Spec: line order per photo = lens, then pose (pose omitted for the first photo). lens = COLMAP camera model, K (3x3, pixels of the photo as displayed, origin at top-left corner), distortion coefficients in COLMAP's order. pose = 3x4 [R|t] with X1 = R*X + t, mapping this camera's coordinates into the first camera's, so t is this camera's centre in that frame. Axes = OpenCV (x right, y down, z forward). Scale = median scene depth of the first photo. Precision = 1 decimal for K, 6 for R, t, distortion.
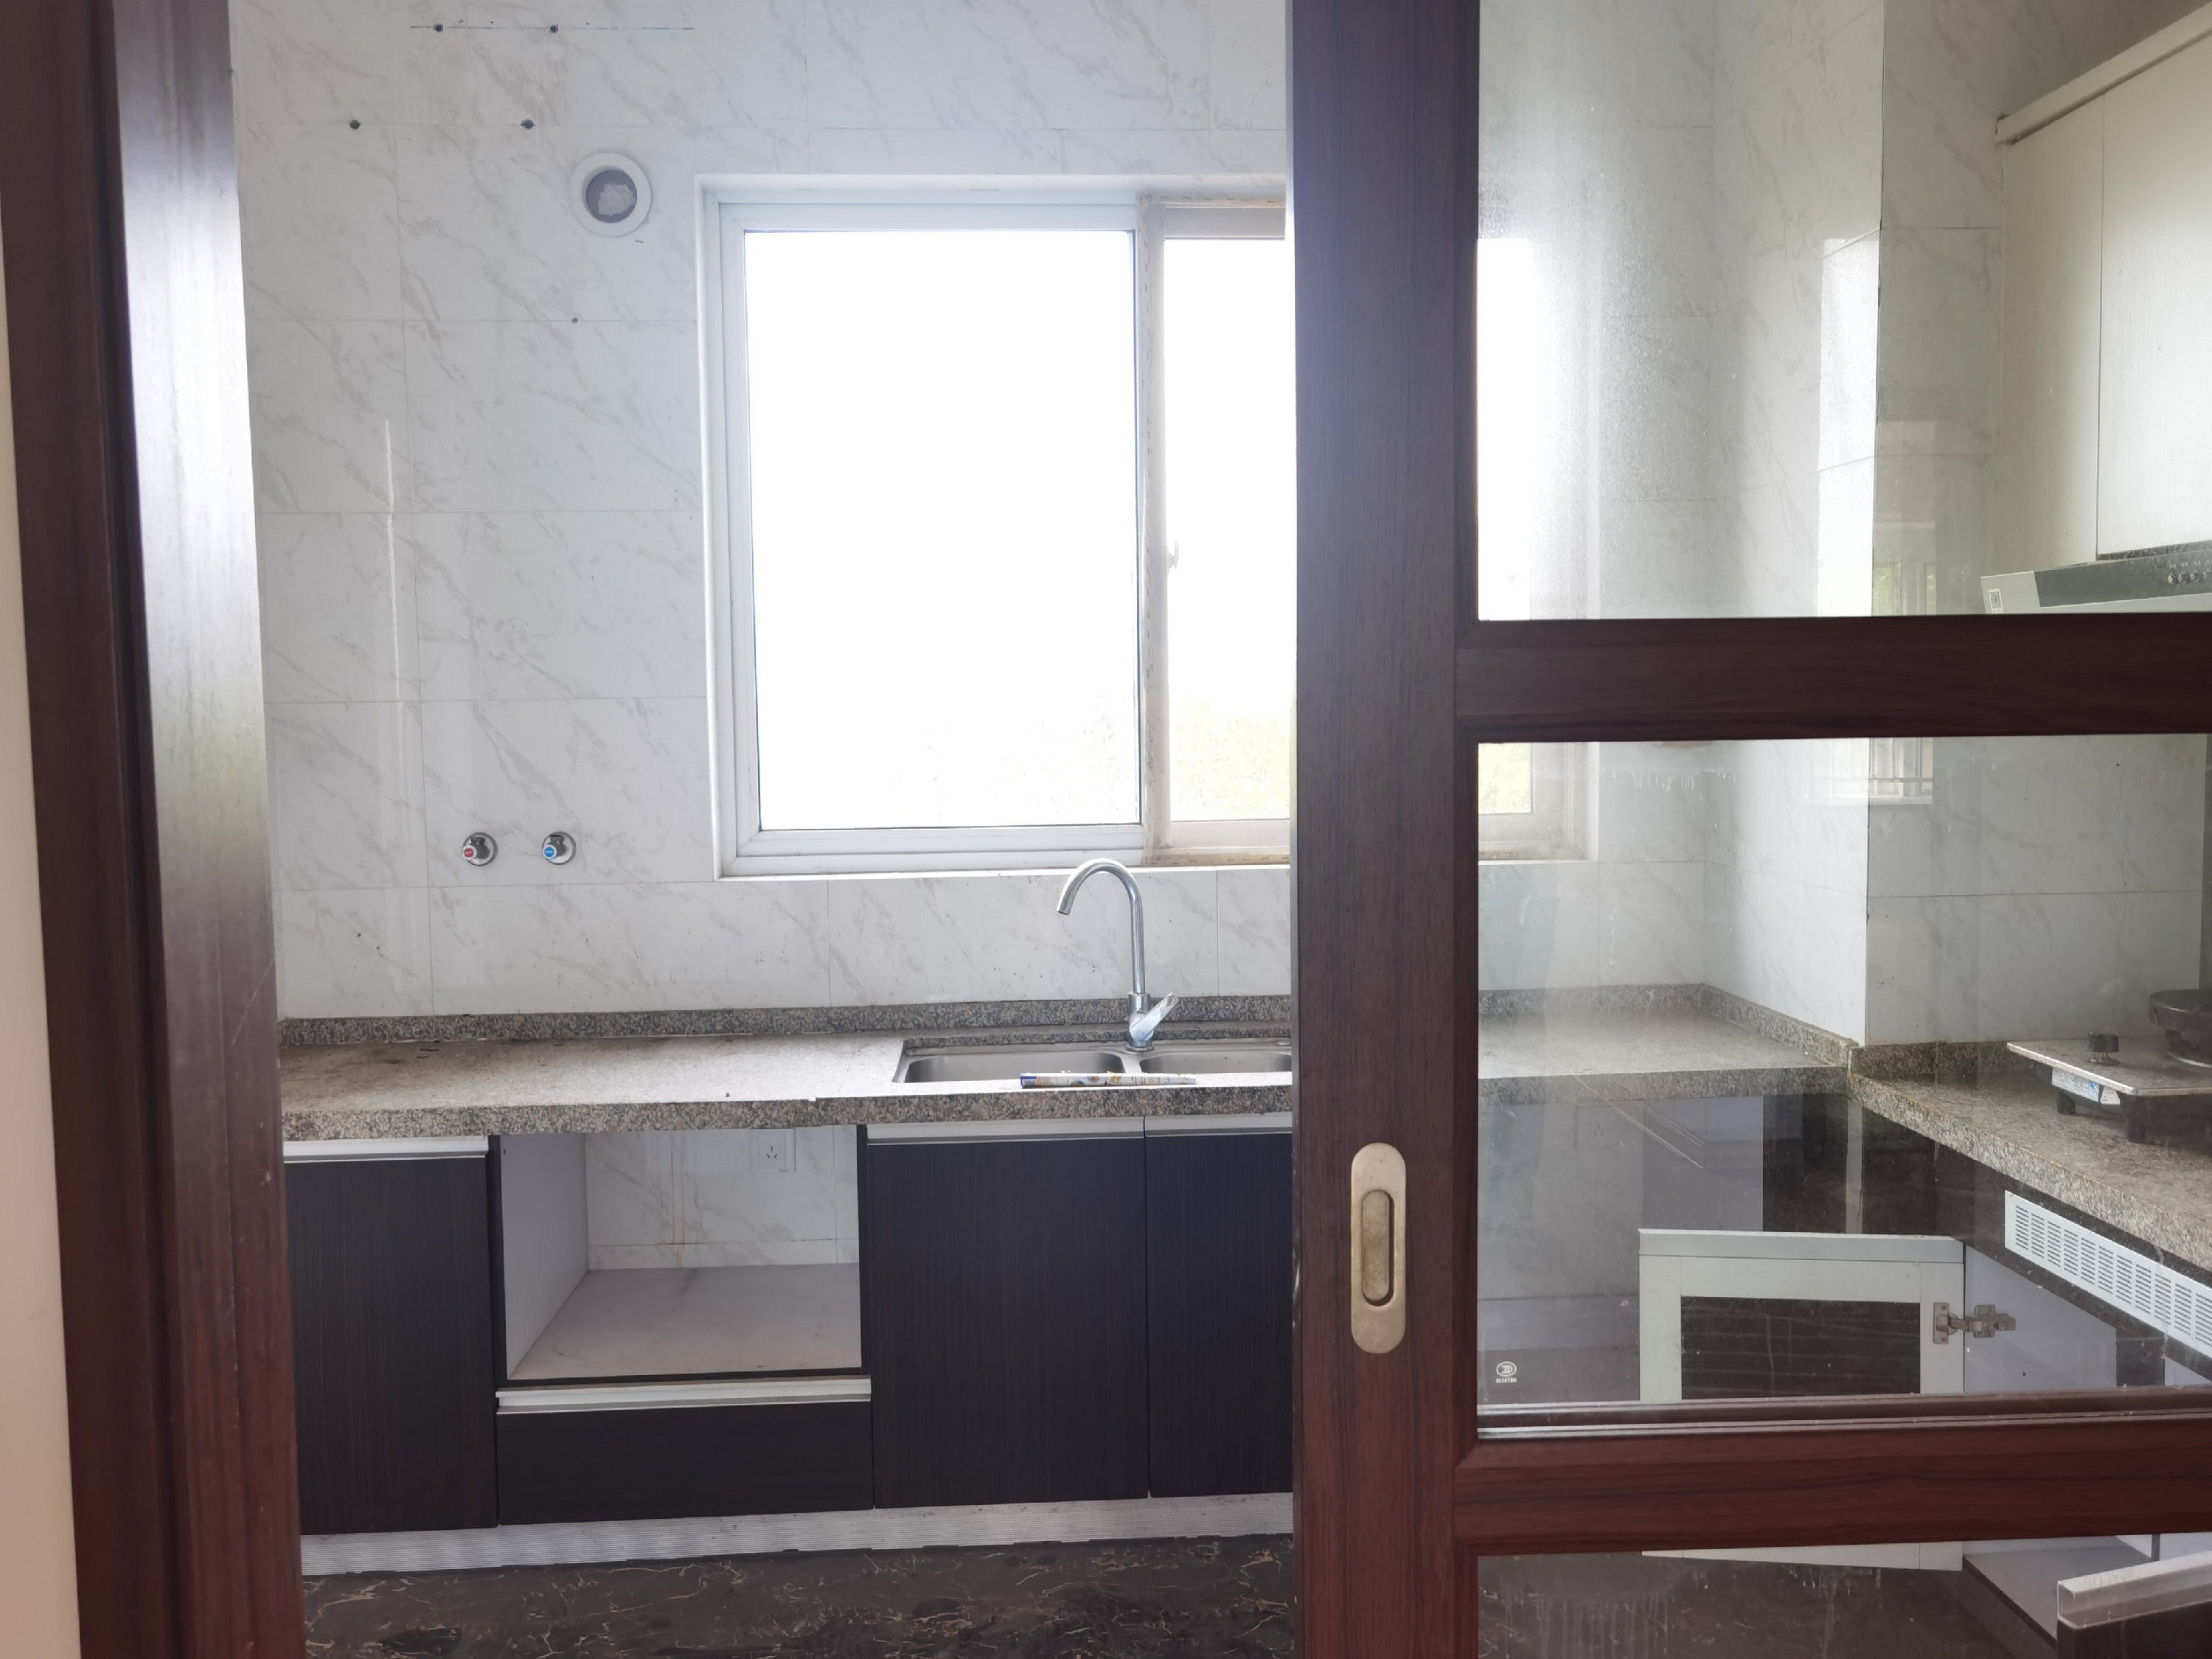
lens RADIAL K [[1777.8, 0, 1106.0], [0, 1777.8, 829.5], [0, 0, 1]] dist [-0.000562, 0.000026]
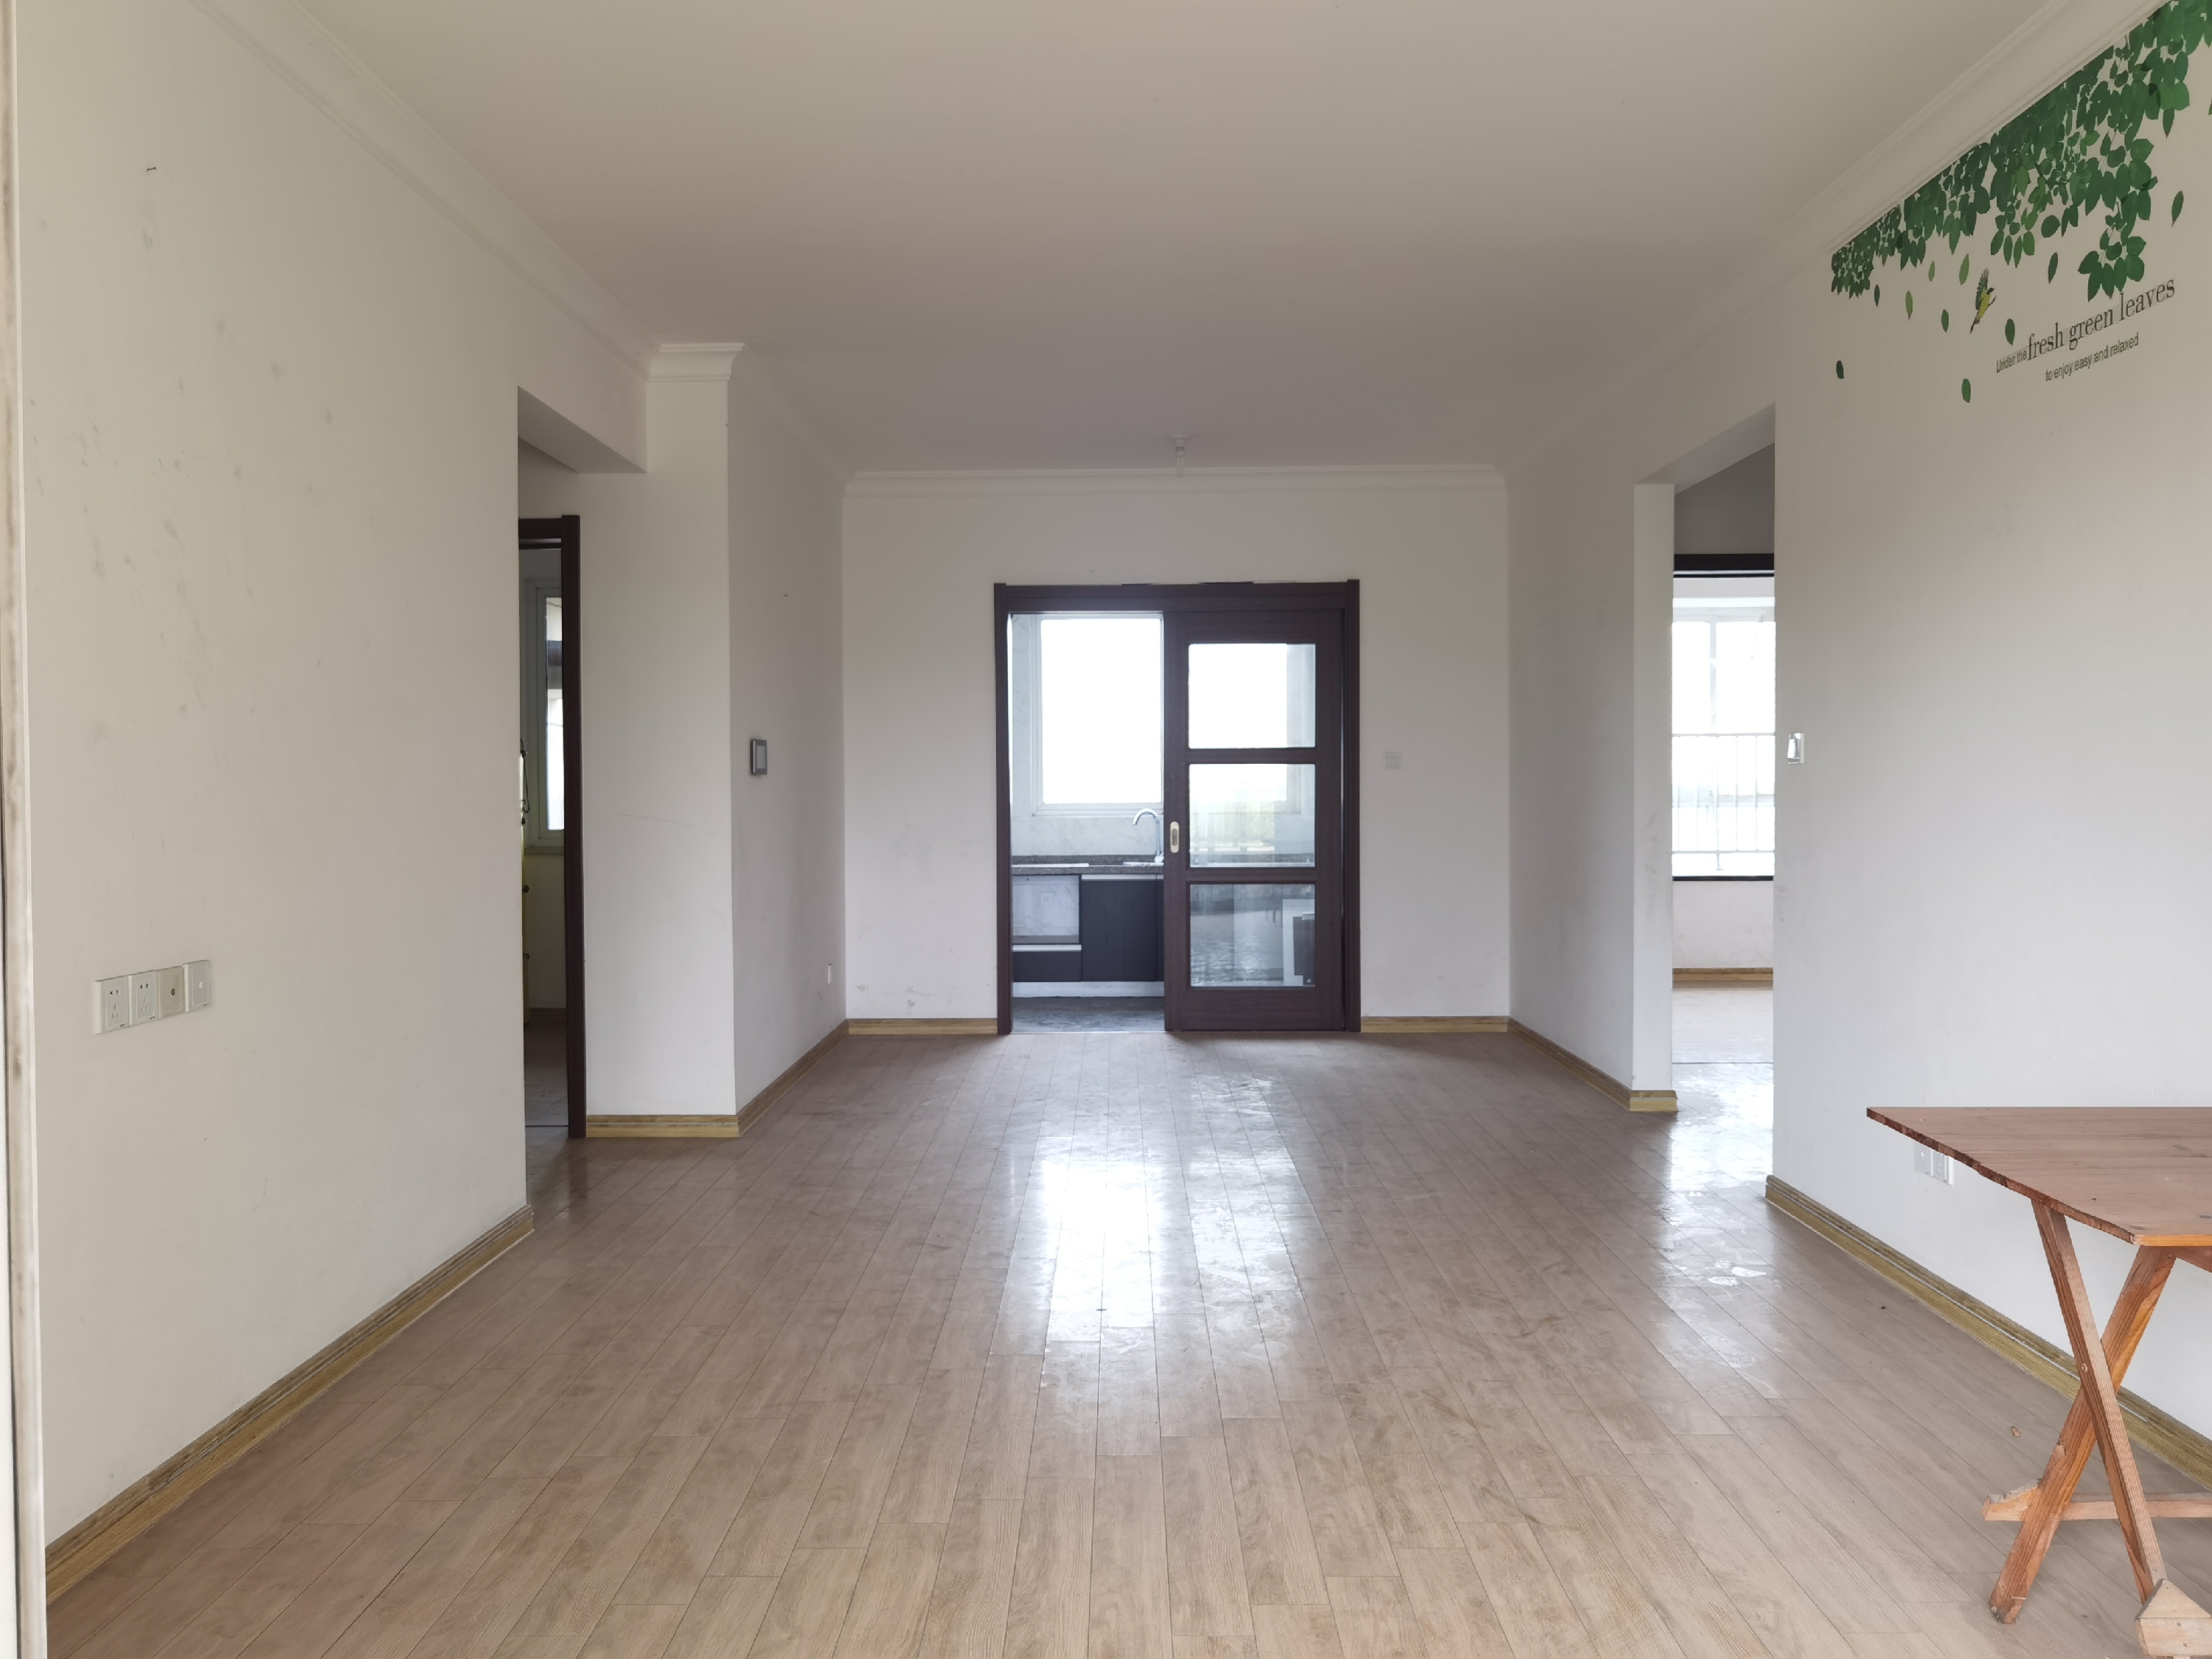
lens RADIAL K [[1777.8, 0, 1106.0], [0, 1777.8, 829.5], [0, 0, 1]] dist [-0.000562, 0.000026]
pose [[0.997893, 0.018475, -0.062201, 0.140335], [-0.020923, 0.999023, -0.038932, 0.212468], [0.061421, 0.040152, 0.997304, -2.643469]]
